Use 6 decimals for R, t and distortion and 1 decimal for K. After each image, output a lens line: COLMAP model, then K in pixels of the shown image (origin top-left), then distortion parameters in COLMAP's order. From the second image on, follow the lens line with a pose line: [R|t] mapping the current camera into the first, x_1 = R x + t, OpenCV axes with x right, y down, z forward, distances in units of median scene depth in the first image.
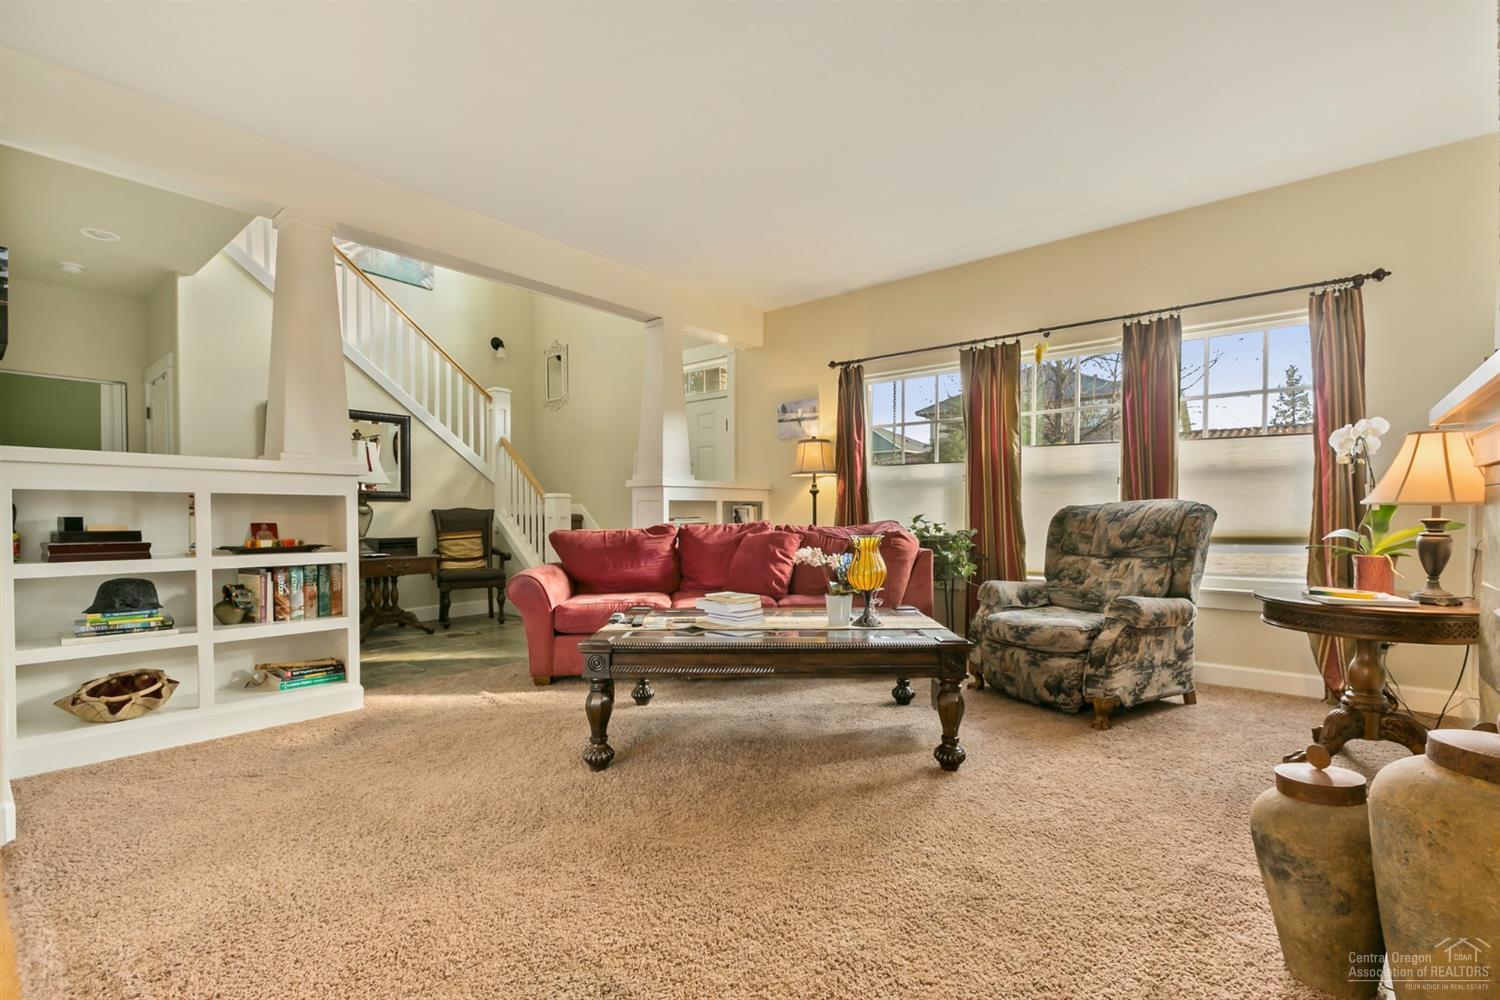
lens RADIAL K [[697.9, 0, 757.5], [0, 697.9, 517.8], [0, 0, 1]] dist [0.016774, 0.000380]
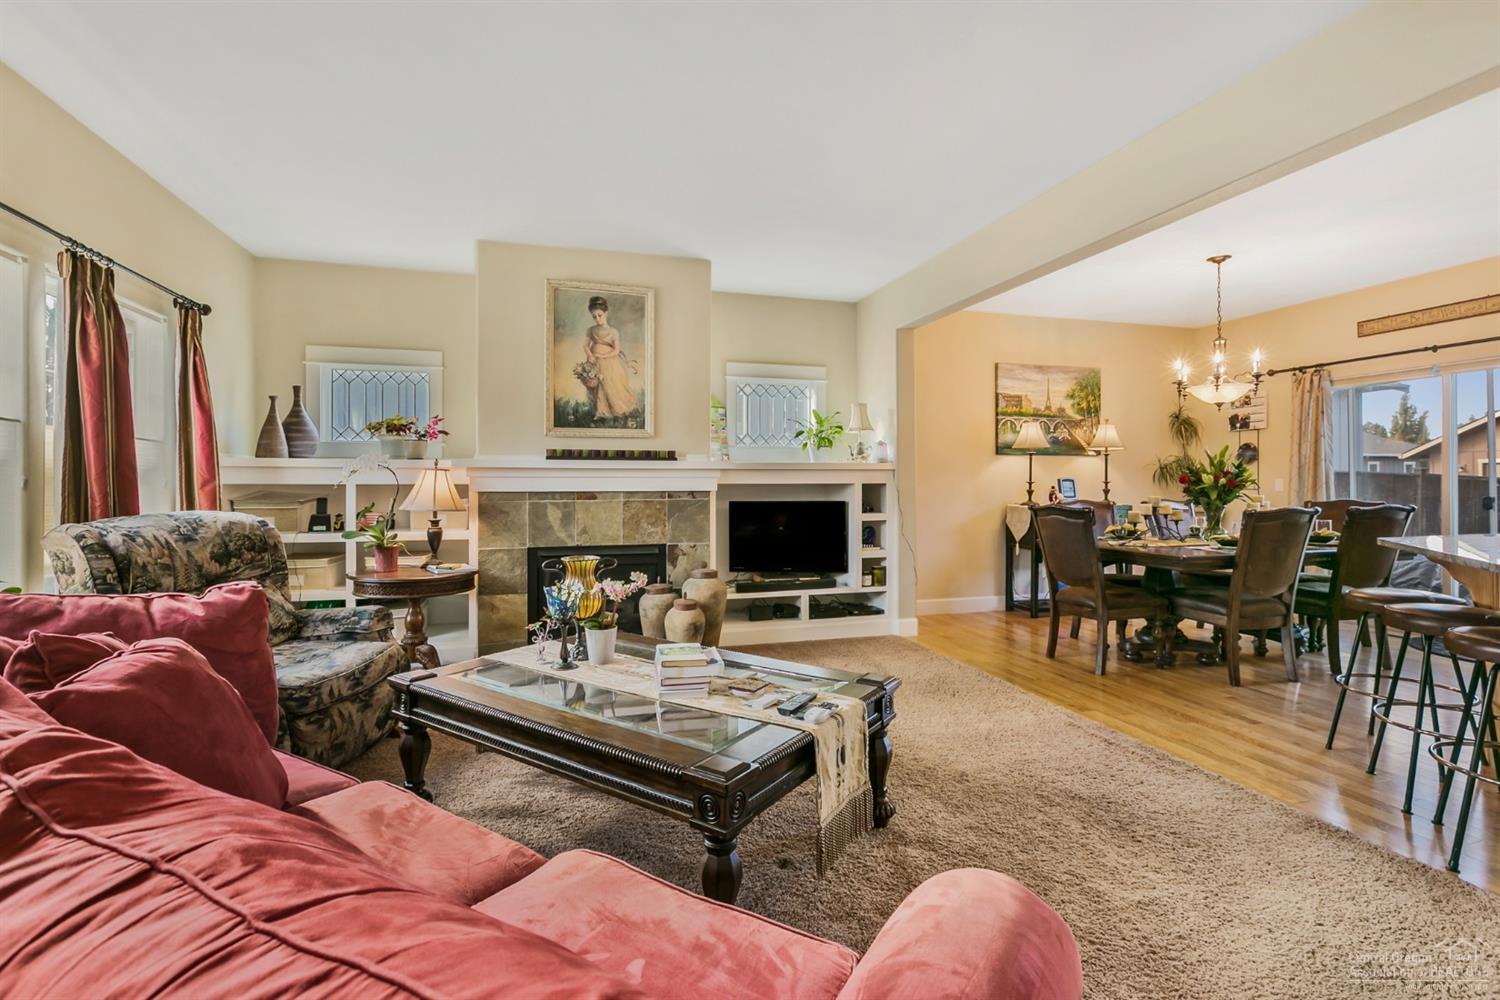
lens RADIAL K [[671.9, 0, 738.0], [0, 671.9, 486.1], [0, 0, 1]] dist [0.000100, -0.000611]
pose [[-0.818526, 0.005856, 0.574439, -0.370190], [0.011357, 0.999918, 0.005990, -0.049047], [-0.574357, 0.011427, -0.818525, 1.184799]]
